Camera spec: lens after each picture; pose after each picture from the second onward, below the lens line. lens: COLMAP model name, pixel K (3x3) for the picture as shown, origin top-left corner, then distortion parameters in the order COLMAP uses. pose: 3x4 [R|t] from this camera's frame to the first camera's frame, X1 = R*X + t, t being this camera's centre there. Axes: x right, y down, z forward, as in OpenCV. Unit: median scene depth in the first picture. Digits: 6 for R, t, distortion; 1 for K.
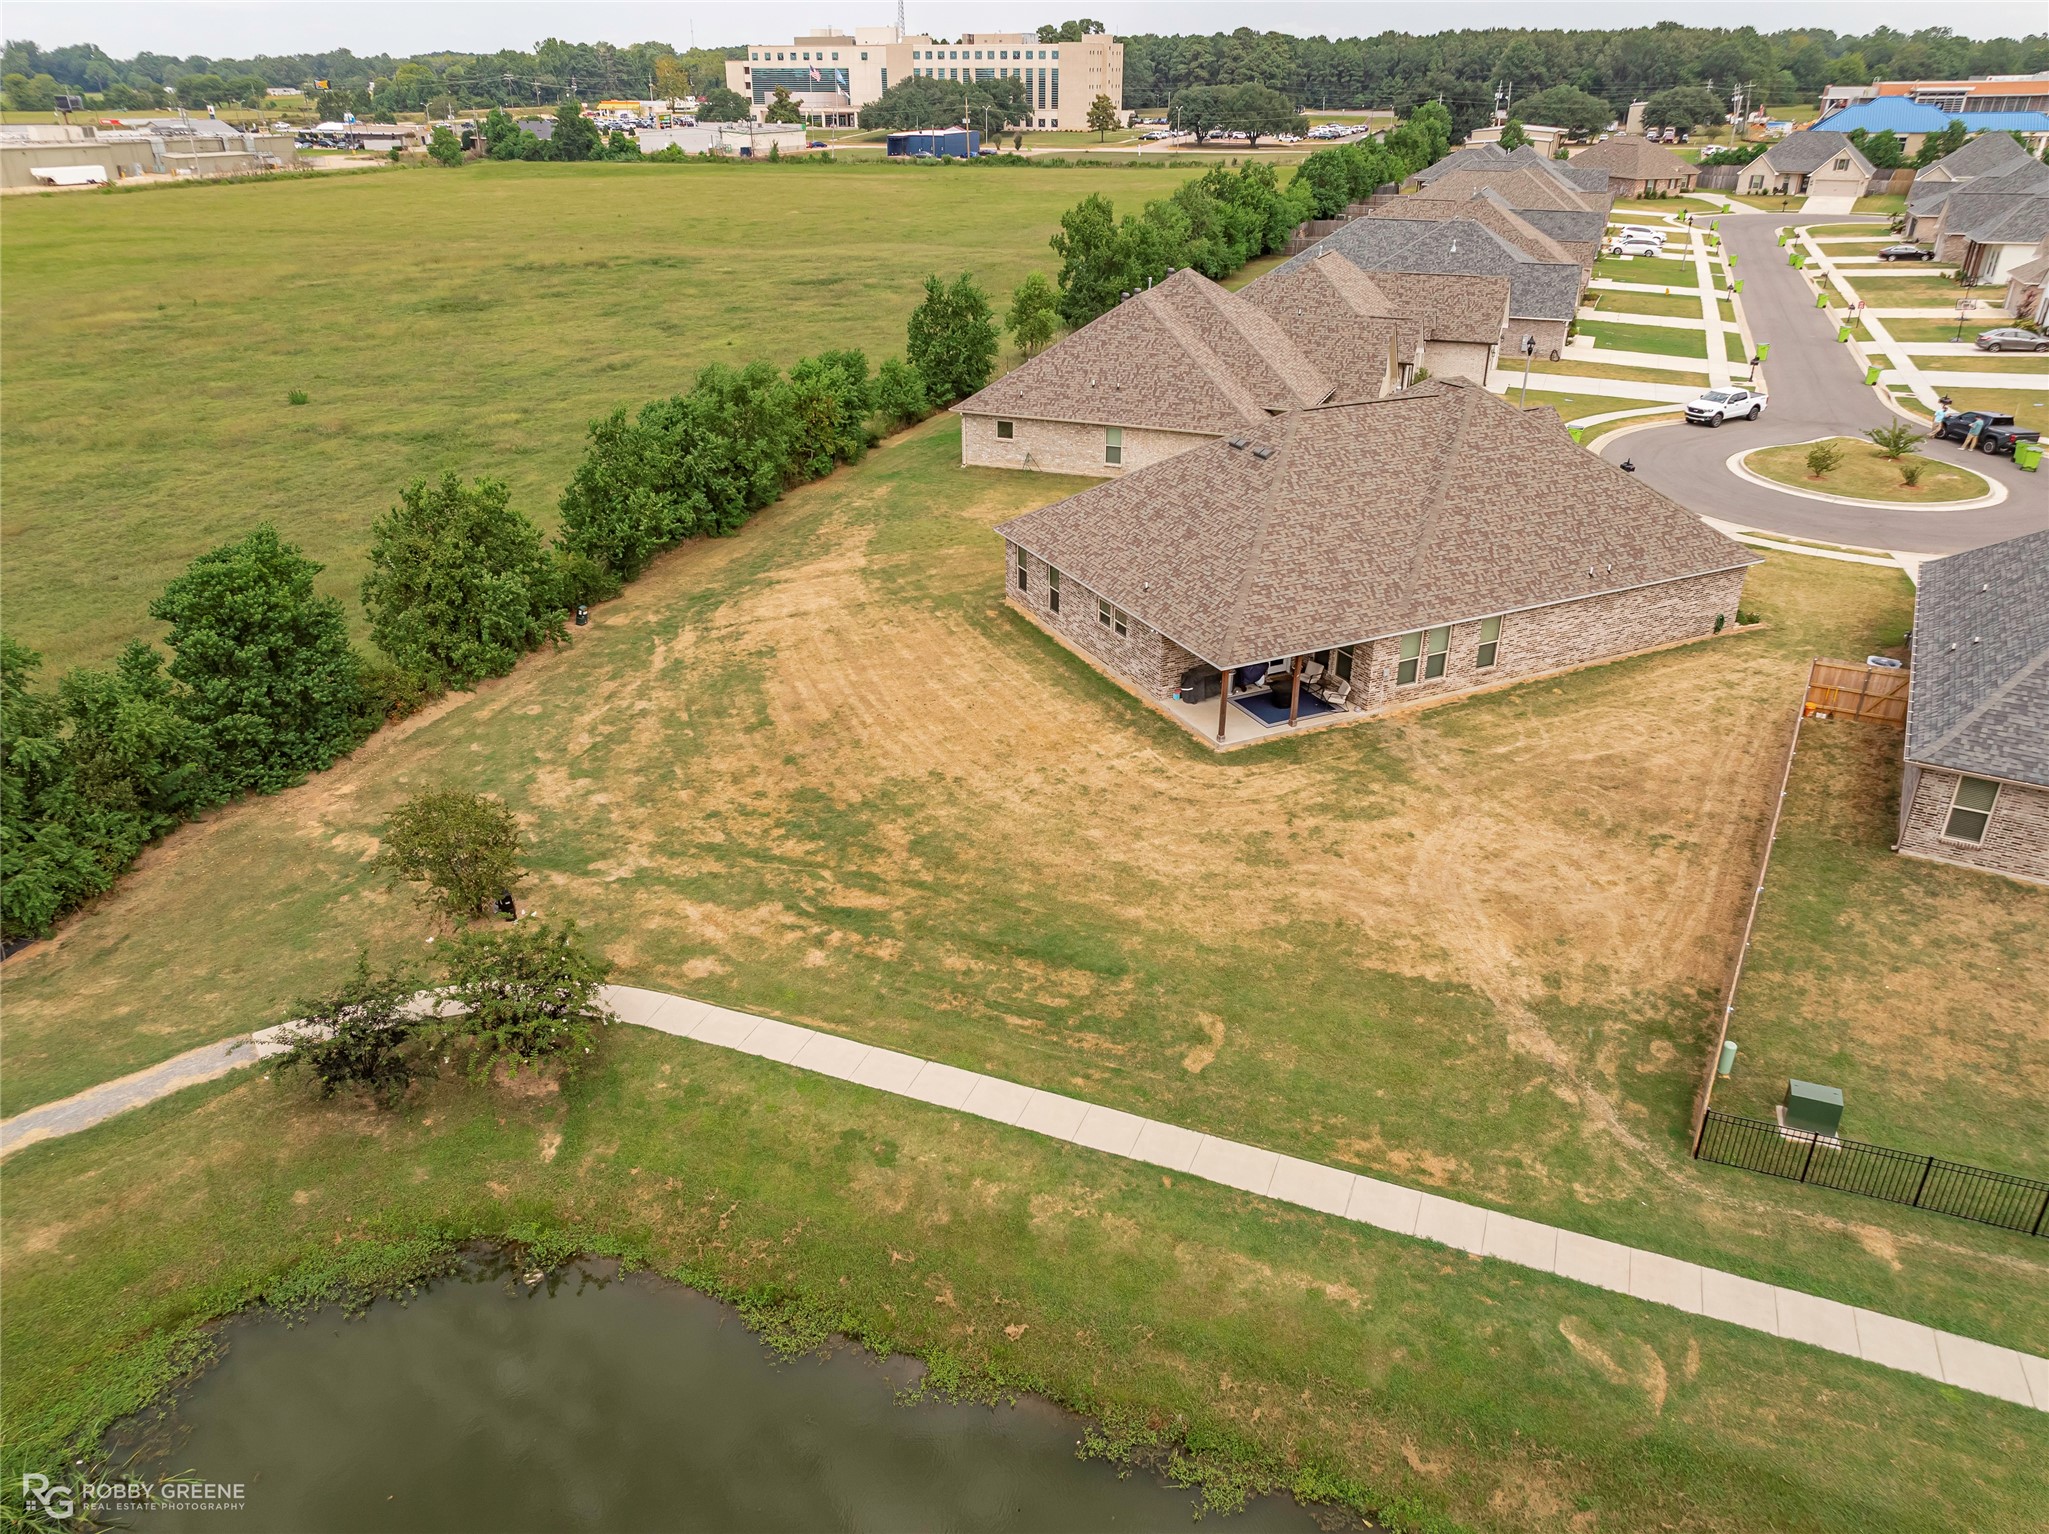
lens RADIAL K [[1426.9, 0, 1024.5], [0, 1426.9, 767.0], [0, 0, 1]] dist [0.006230, -0.009192]
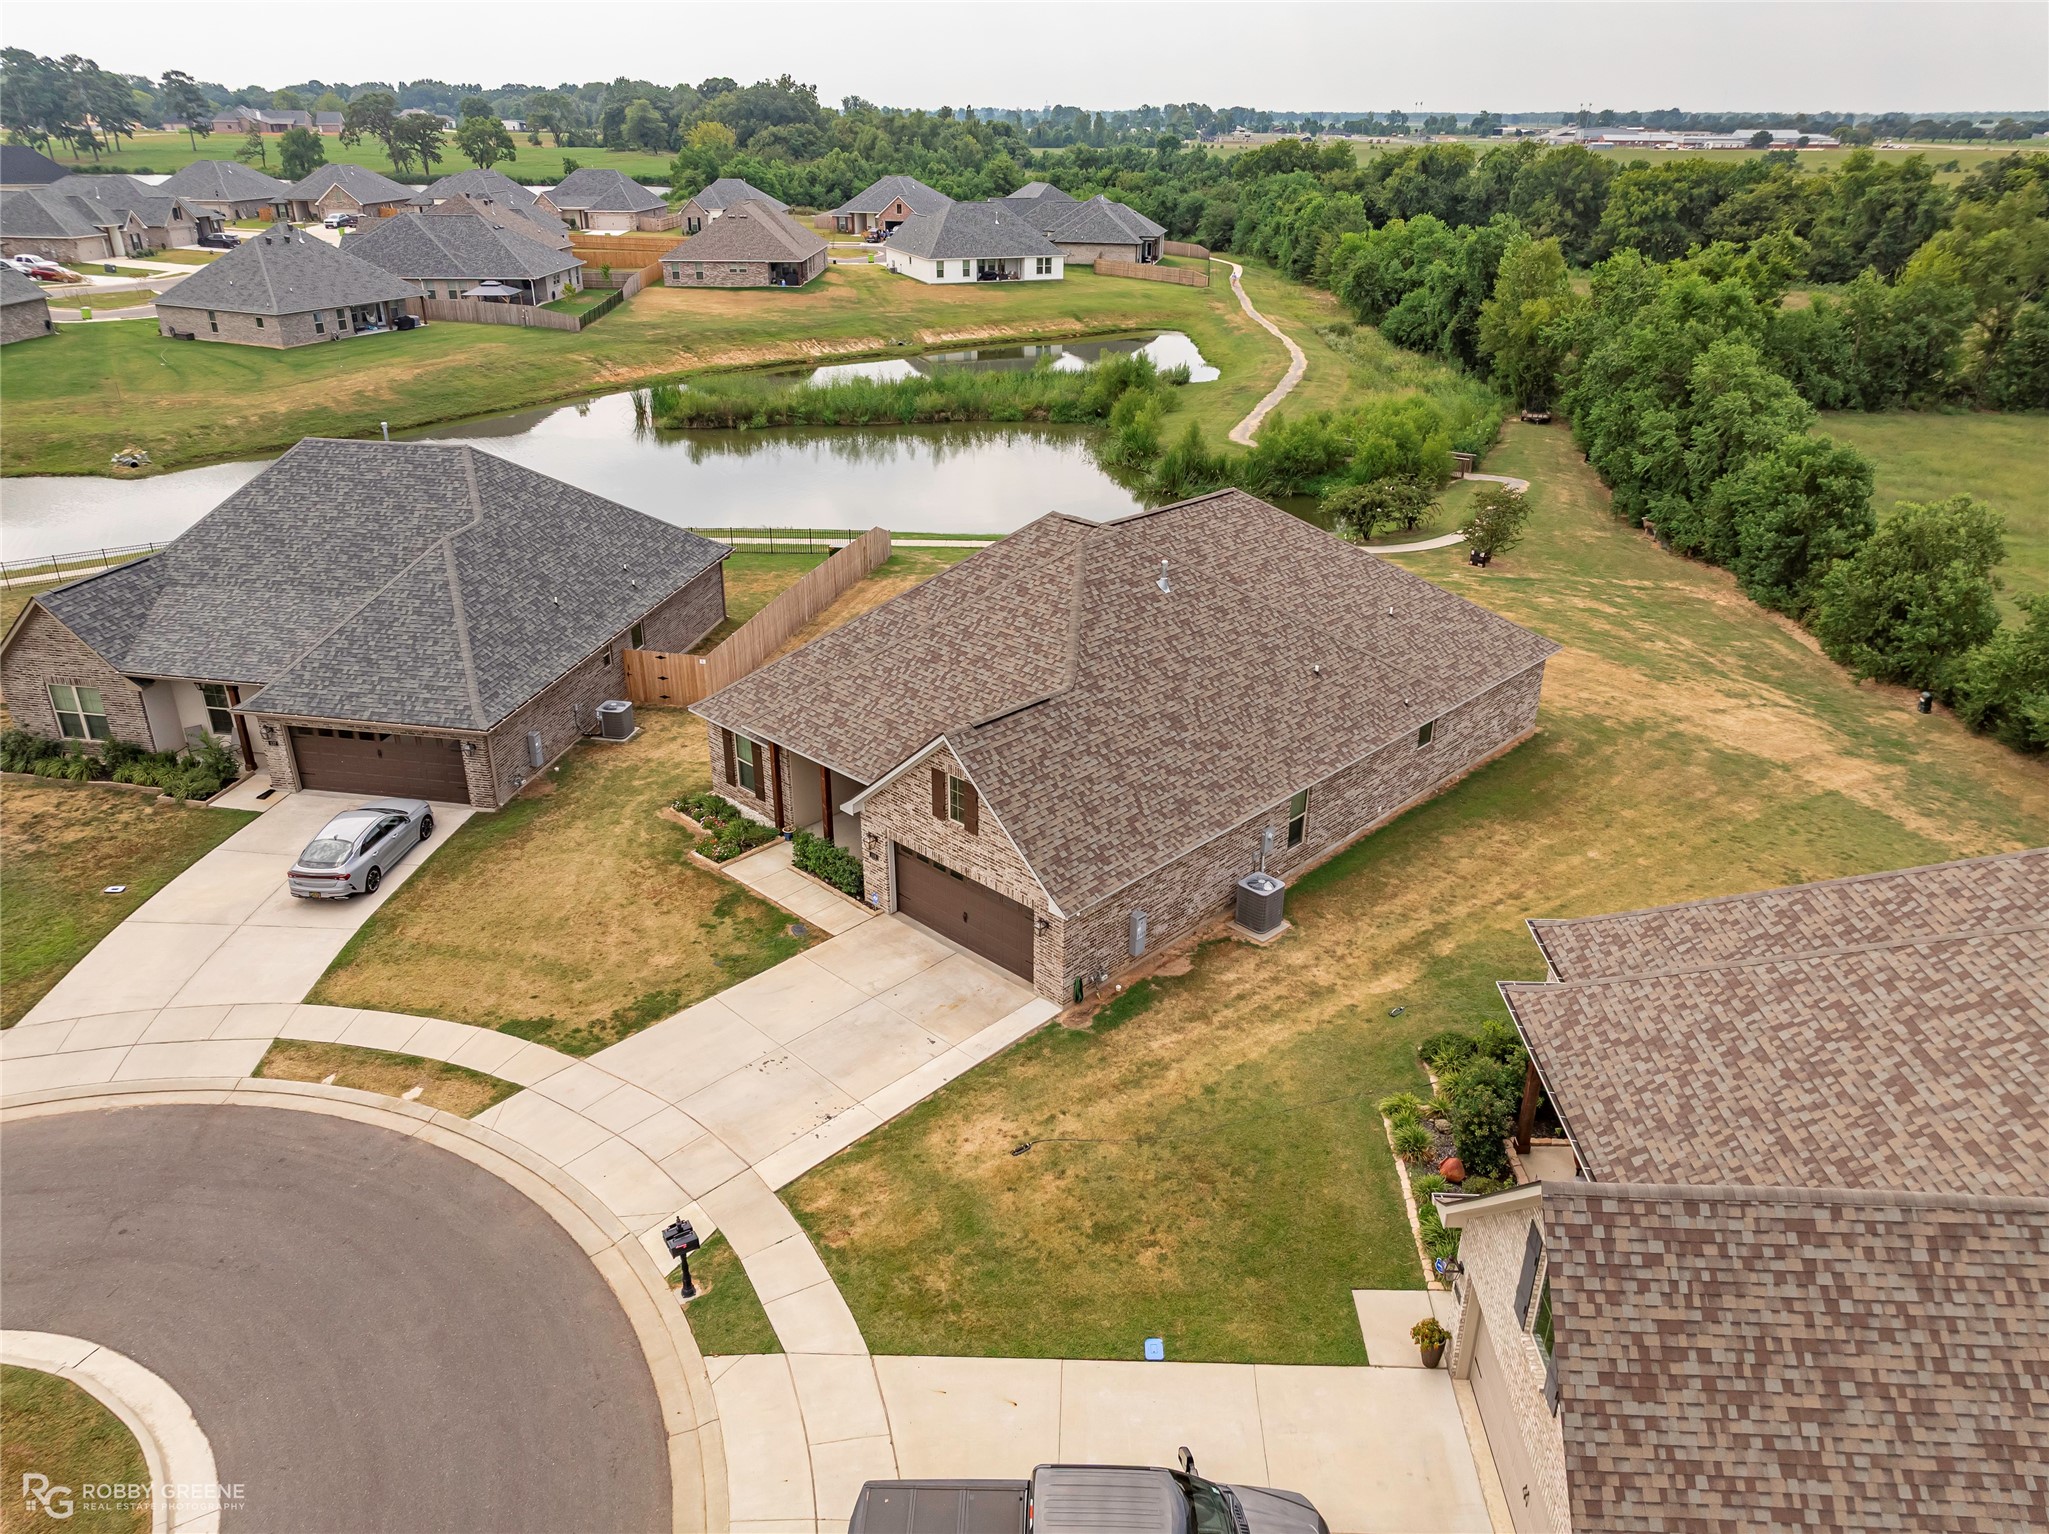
lens RADIAL K [[1426.9, 0, 1024.5], [0, 1426.9, 767.0], [0, 0, 1]] dist [0.006230, -0.009192]
pose [[-0.937891, 0.140375, -0.317262, 0.657734], [-0.159844, 0.636792, 0.754285, -0.838932], [0.307913, 0.758150, -0.574803, 1.700256]]
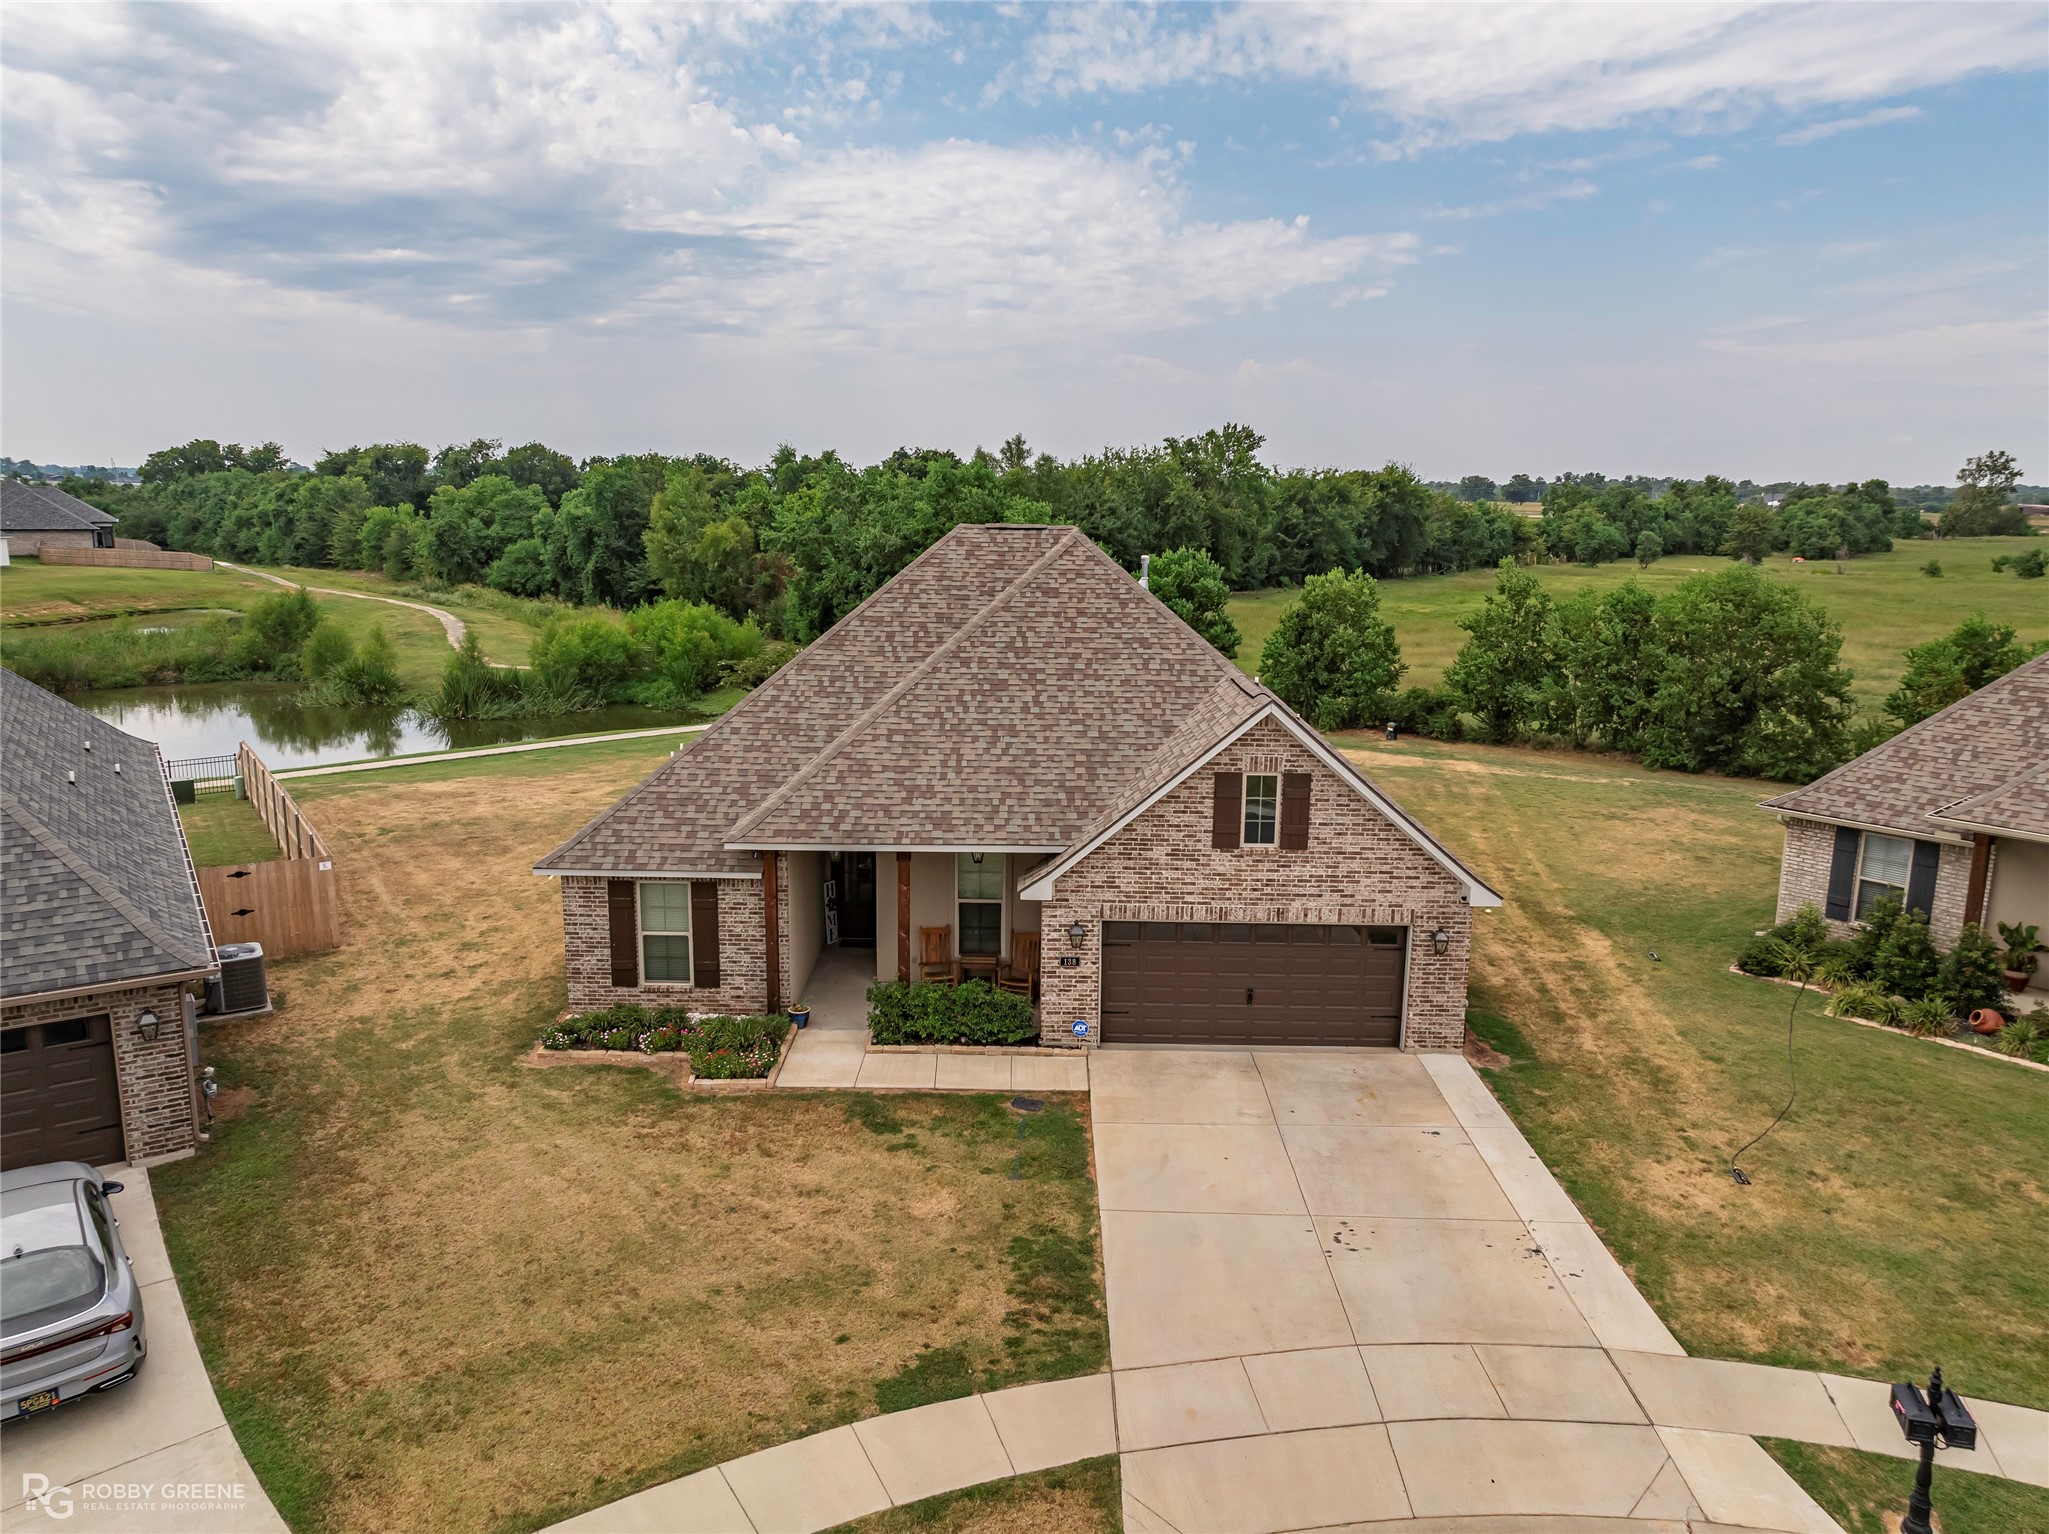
lens RADIAL K [[1426.9, 0, 1024.5], [0, 1426.9, 767.0], [0, 0, 1]] dist [0.006230, -0.009192]
pose [[-0.440940, 0.171547, -0.880990, 0.931711], [-0.411636, 0.833594, 0.368344, -0.450233], [0.797576, 0.525065, -0.296950, 1.369832]]
